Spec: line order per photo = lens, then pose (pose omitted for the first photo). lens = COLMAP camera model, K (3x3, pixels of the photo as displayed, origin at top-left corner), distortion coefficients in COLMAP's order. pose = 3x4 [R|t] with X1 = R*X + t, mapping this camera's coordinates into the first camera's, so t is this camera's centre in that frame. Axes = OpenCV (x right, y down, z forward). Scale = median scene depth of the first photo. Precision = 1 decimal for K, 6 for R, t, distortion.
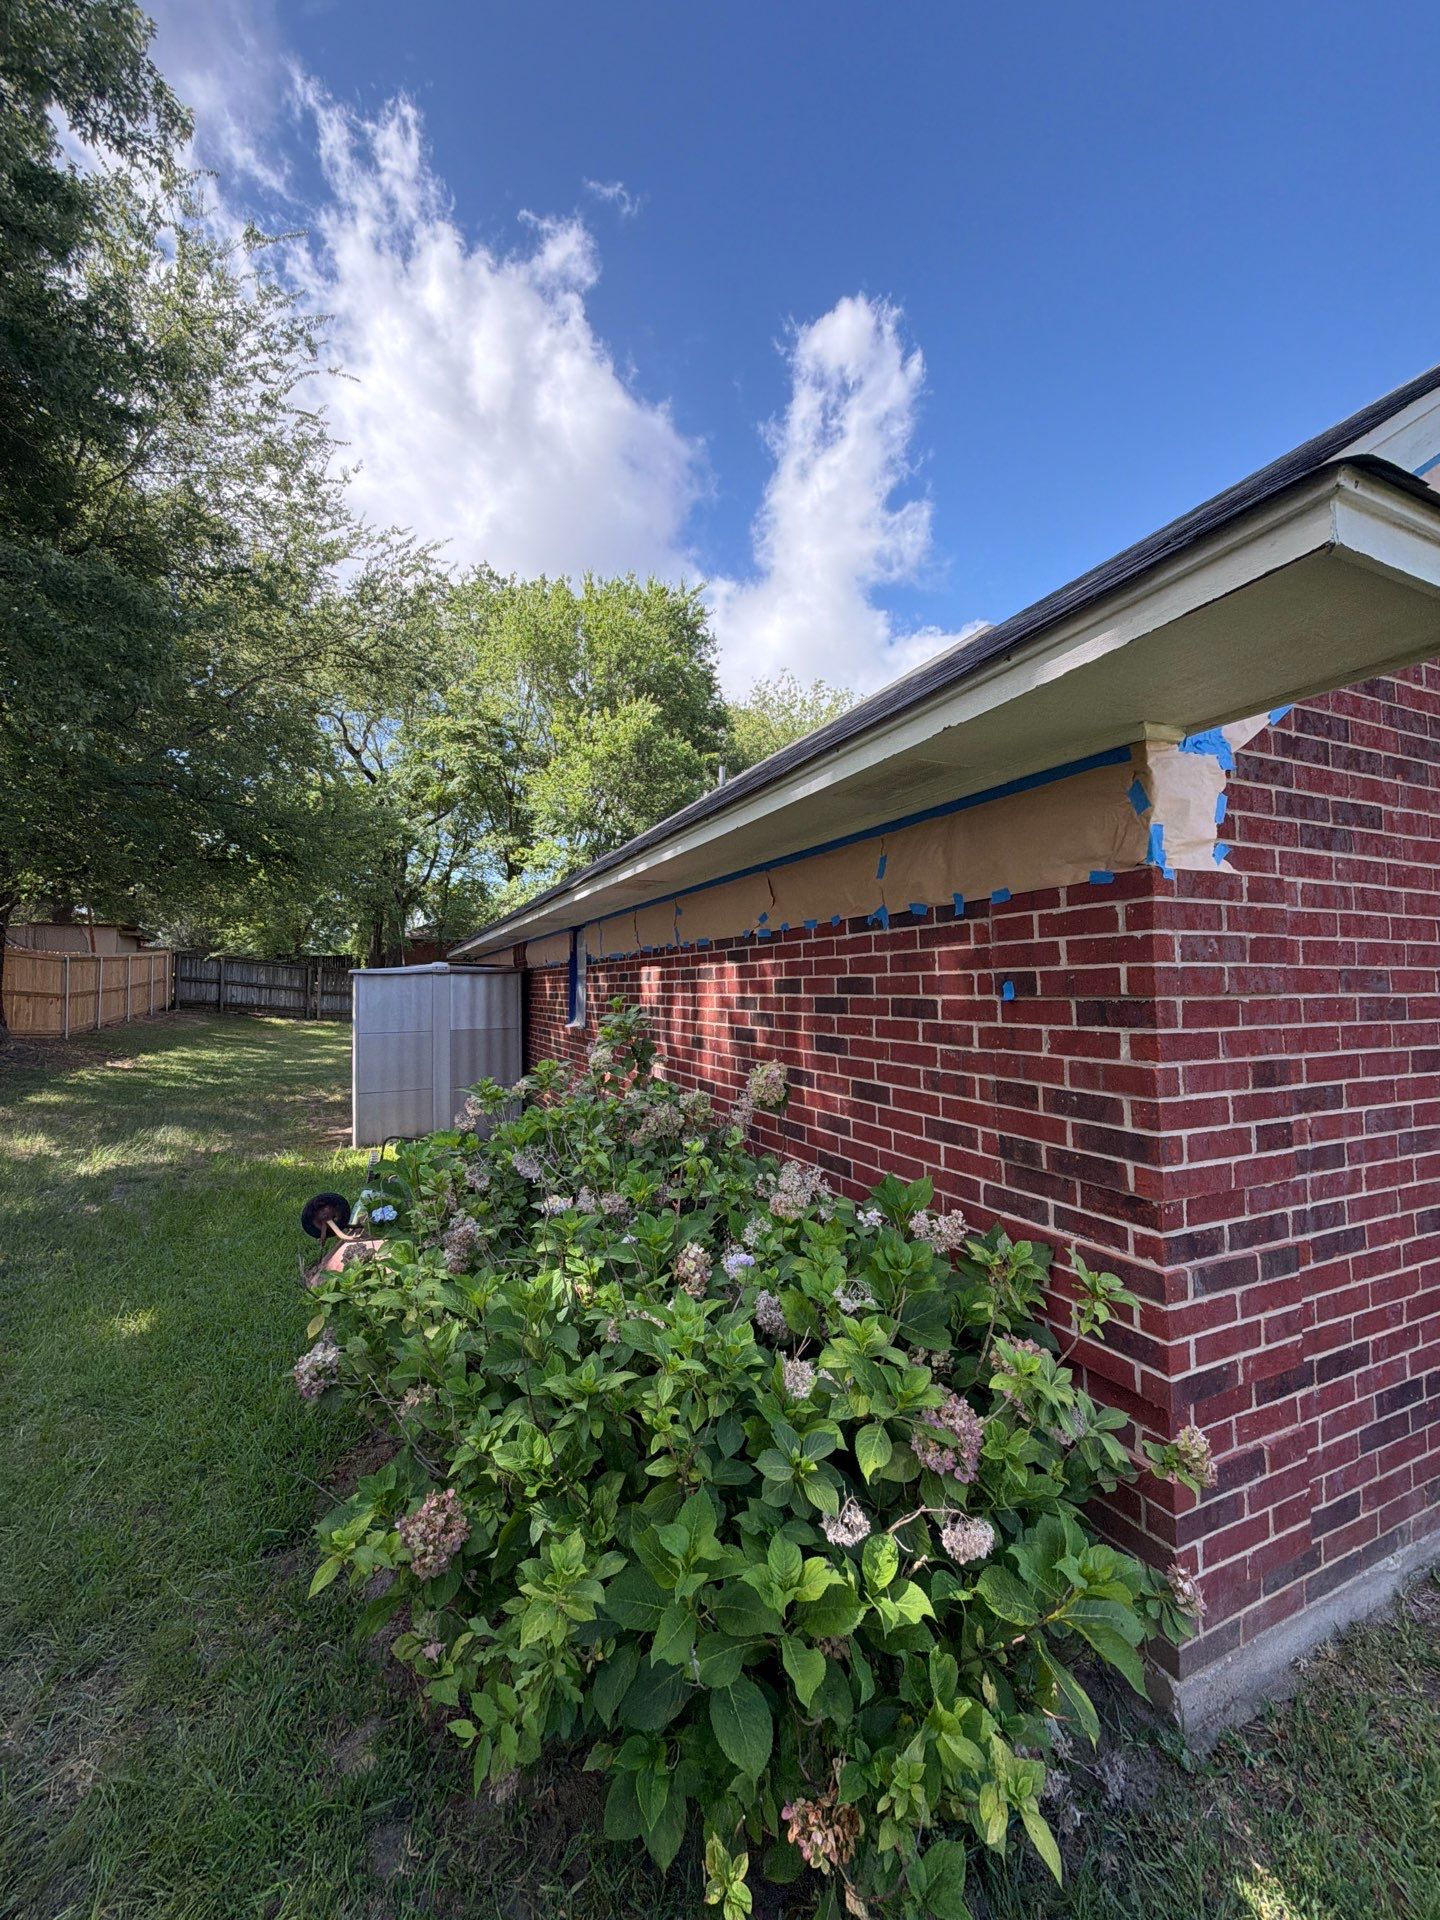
lens RADIAL K [[792.0, 0, 716.8], [0, 792.0, 964.5], [0, 0, 1]] dist [0.000750, 0.000220]
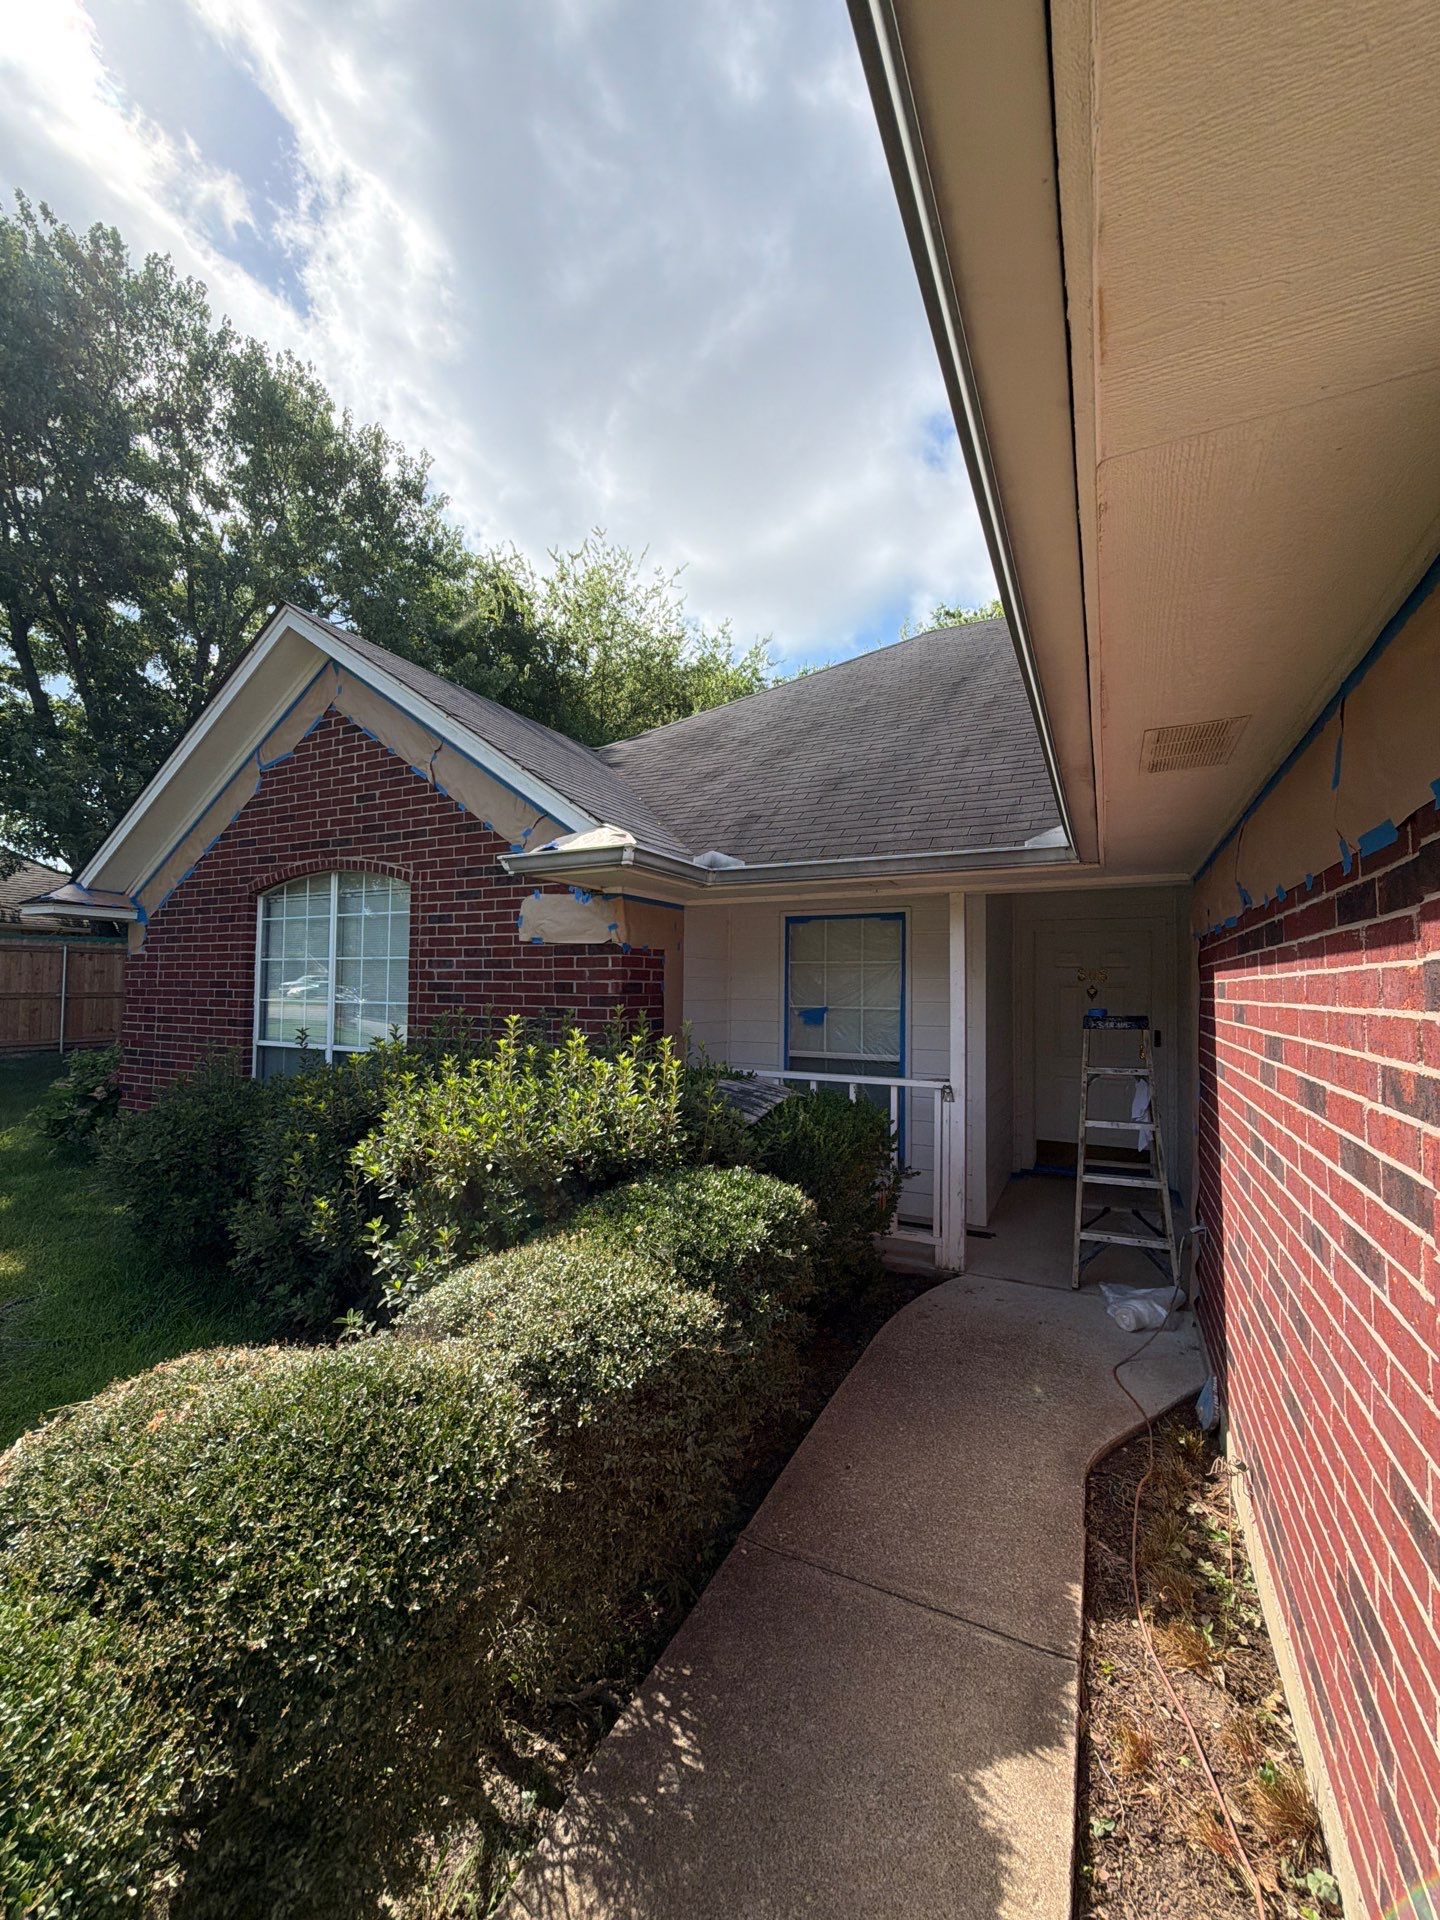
lens RADIAL K [[762.3, 0, 718.8], [0, 762.3, 961.3], [0, 0, 1]] dist [-0.000660, 0.000947]
pose [[0.622368, -0.017089, -0.782538, 4.799768], [0.013910, 0.999845, -0.010771, -0.006954], [0.782601, -0.004182, 0.622510, 0.847669]]
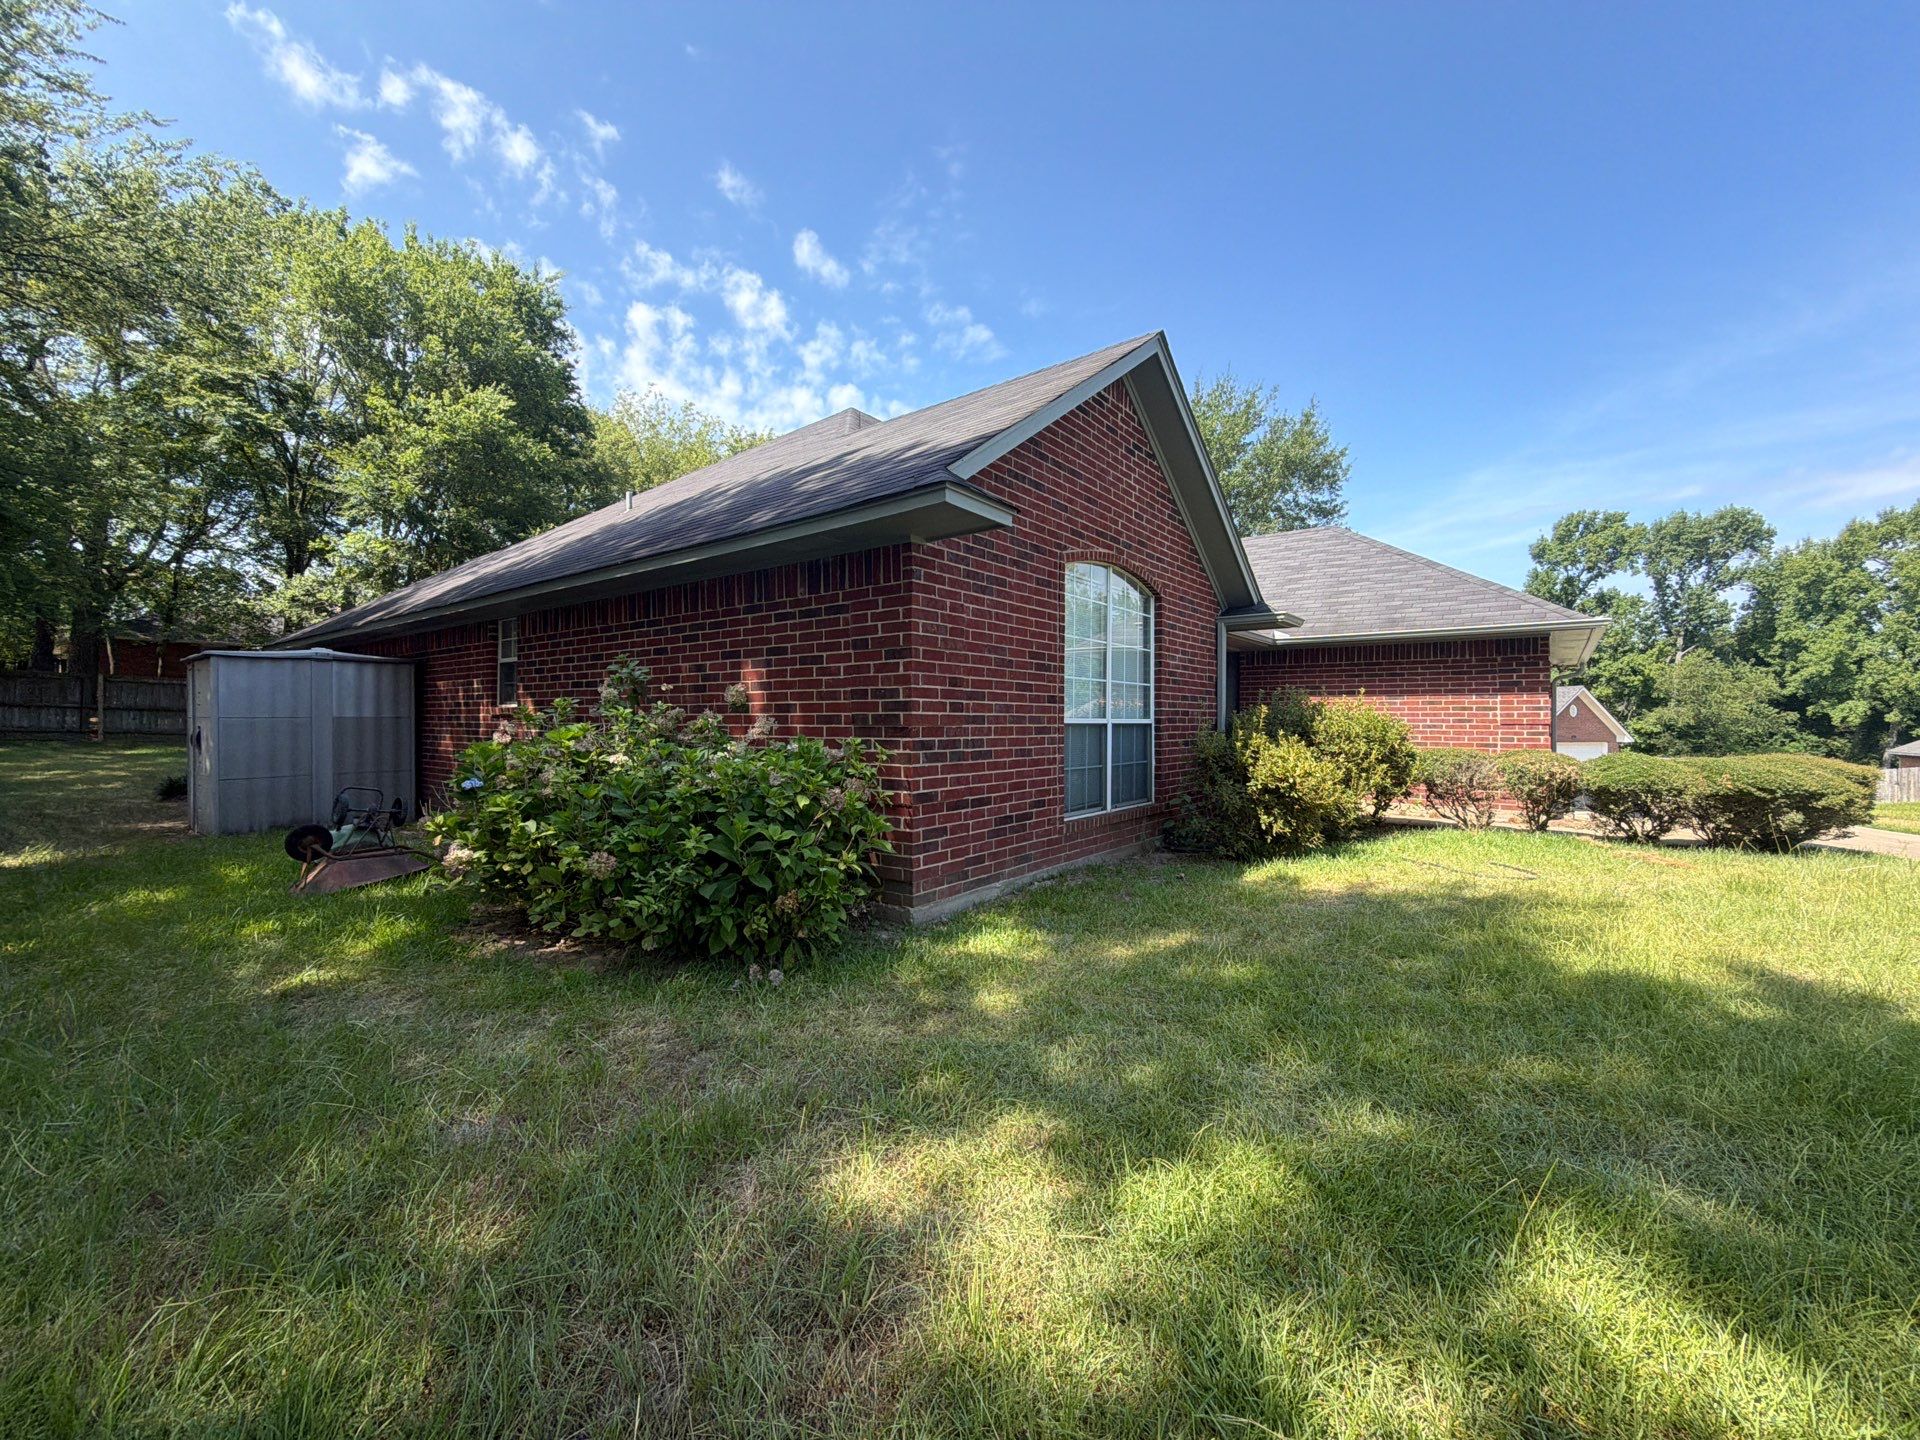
lens RADIAL K [[762.3, 0, 959.3], [0, 762.3, 718.9], [0, 0, 1]] dist [-0.000660, 0.000947]
pose [[0.886925, 0.010930, 0.461783, -0.384335], [-0.026919, 0.999244, 0.028051, 0.180536], [-0.461128, -0.037310, 0.886549, -1.098626]]
